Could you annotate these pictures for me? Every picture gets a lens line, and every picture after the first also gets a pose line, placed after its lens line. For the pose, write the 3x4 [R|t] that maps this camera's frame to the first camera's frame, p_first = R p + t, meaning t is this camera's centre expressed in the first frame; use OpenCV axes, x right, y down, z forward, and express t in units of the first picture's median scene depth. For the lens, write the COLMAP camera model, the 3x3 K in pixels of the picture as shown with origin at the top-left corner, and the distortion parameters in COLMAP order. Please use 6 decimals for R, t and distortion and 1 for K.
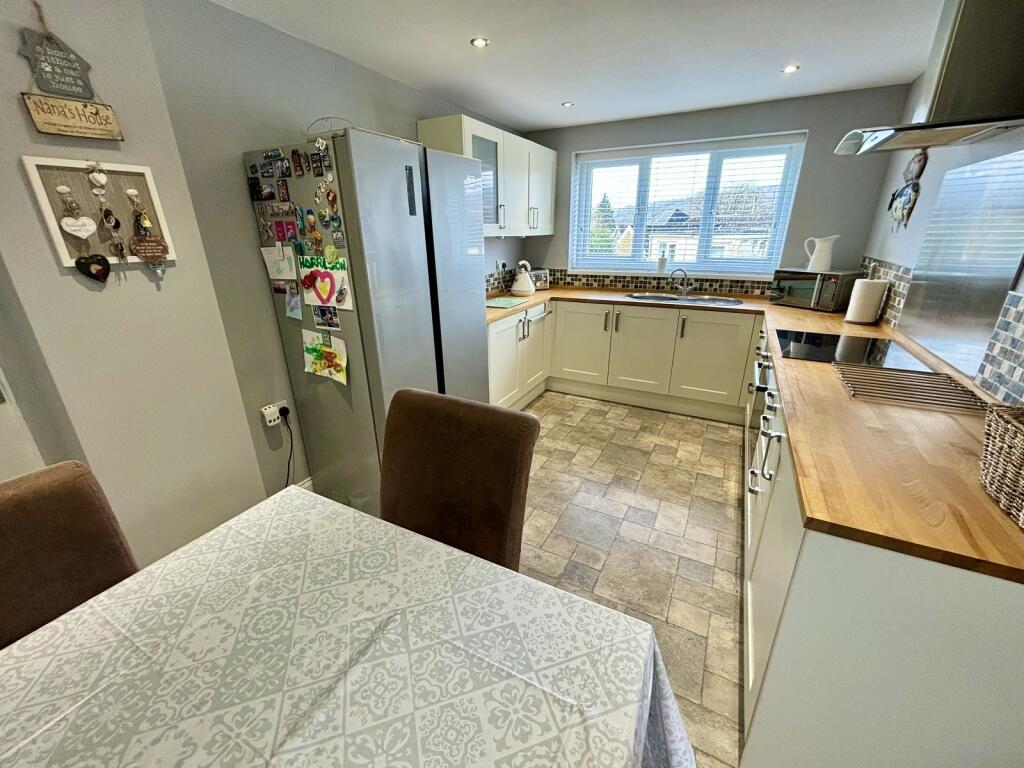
lens RADIAL K [[413.3, 0, 506.3], [0, 413.3, 384.1], [0, 0, 1]] dist [0.001352, -0.000368]
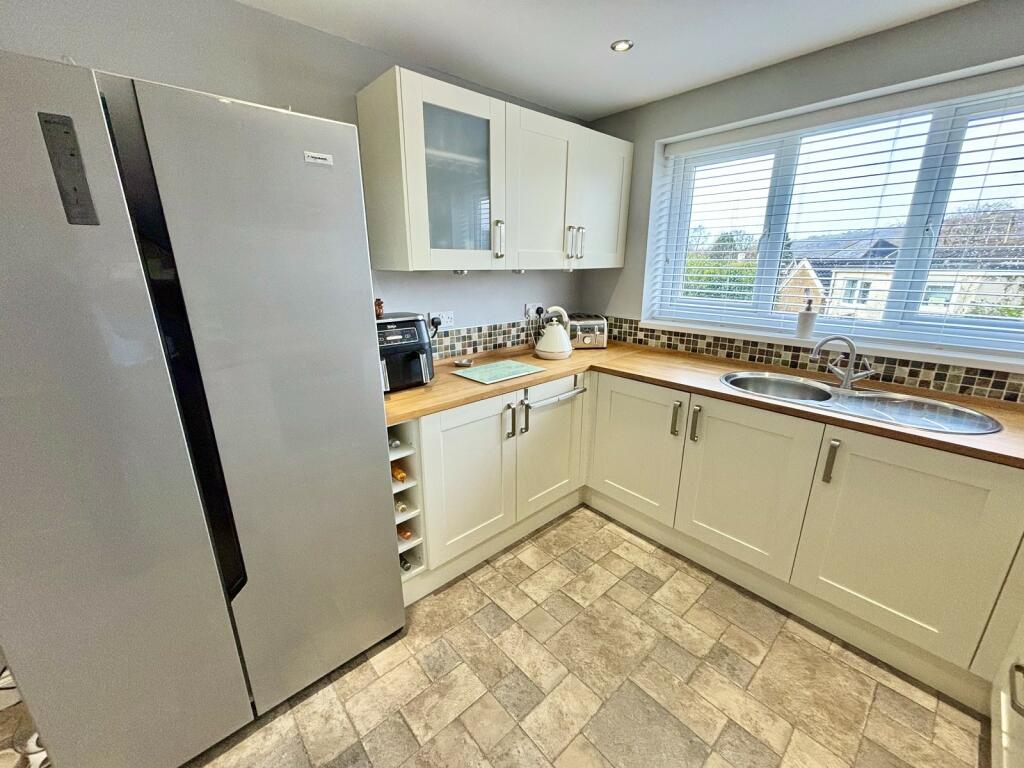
lens RADIAL K [[413.3, 0, 510.9], [0, 413.3, 381.9], [0, 0, 1]] dist [0.001352, -0.000368]
pose [[0.941947, 0.102850, -0.319620, 0.201300], [-0.125874, 0.990673, -0.052174, -0.142110], [0.311273, 0.089377, 0.946108, 0.385381]]
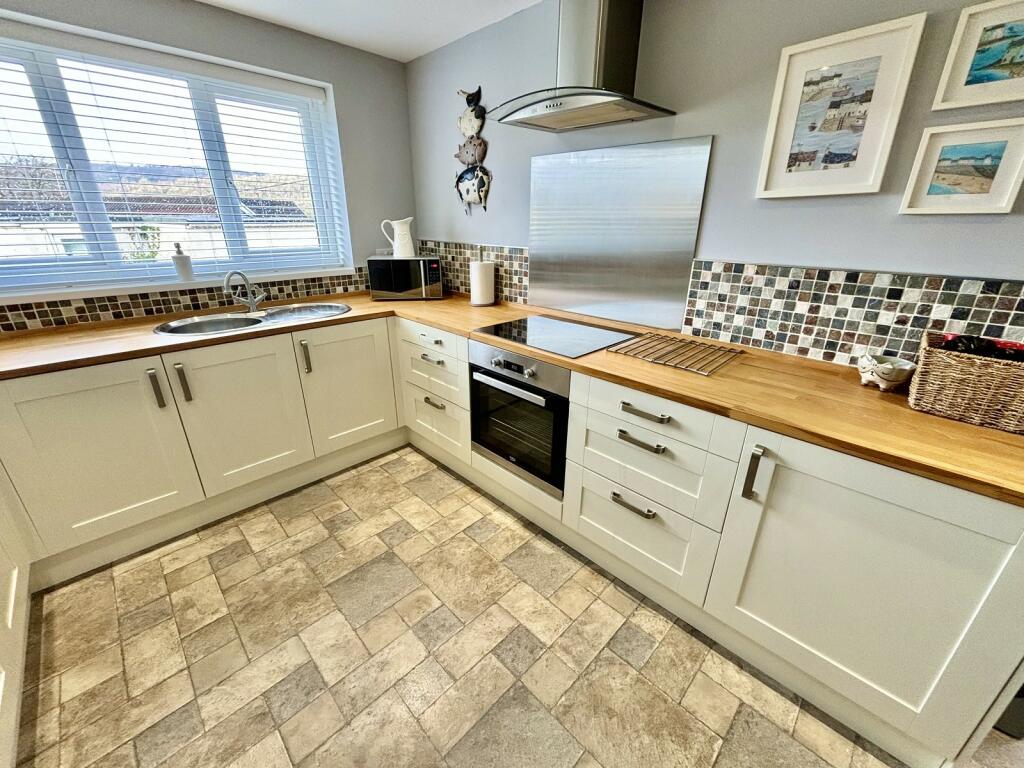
lens RADIAL K [[413.3, 0, 508.7], [0, 413.3, 383.1], [0, 0, 1]] dist [0.001352, -0.000368]
pose [[0.286103, -0.340795, 0.895547, -0.071816], [0.325512, 0.913600, 0.243672, -0.140059], [-0.901214, 0.221796, 0.372317, 0.429578]]
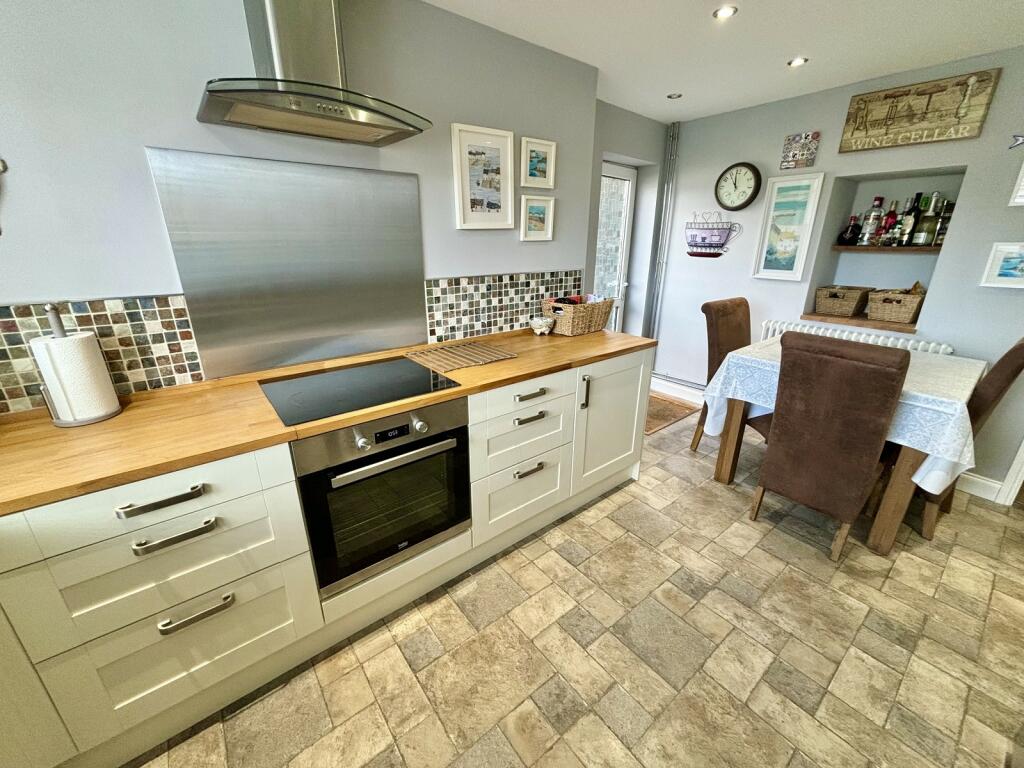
lens RADIAL K [[413.3, 0, 499.1], [0, 413.3, 390.0], [0, 0, 1]] dist [0.001352, -0.000368]
pose [[-0.918503, -0.125985, 0.374806, 0.366582], [0.145895, 0.773024, 0.617372, -0.444940], [-0.367514, 0.621741, -0.691644, 1.191999]]
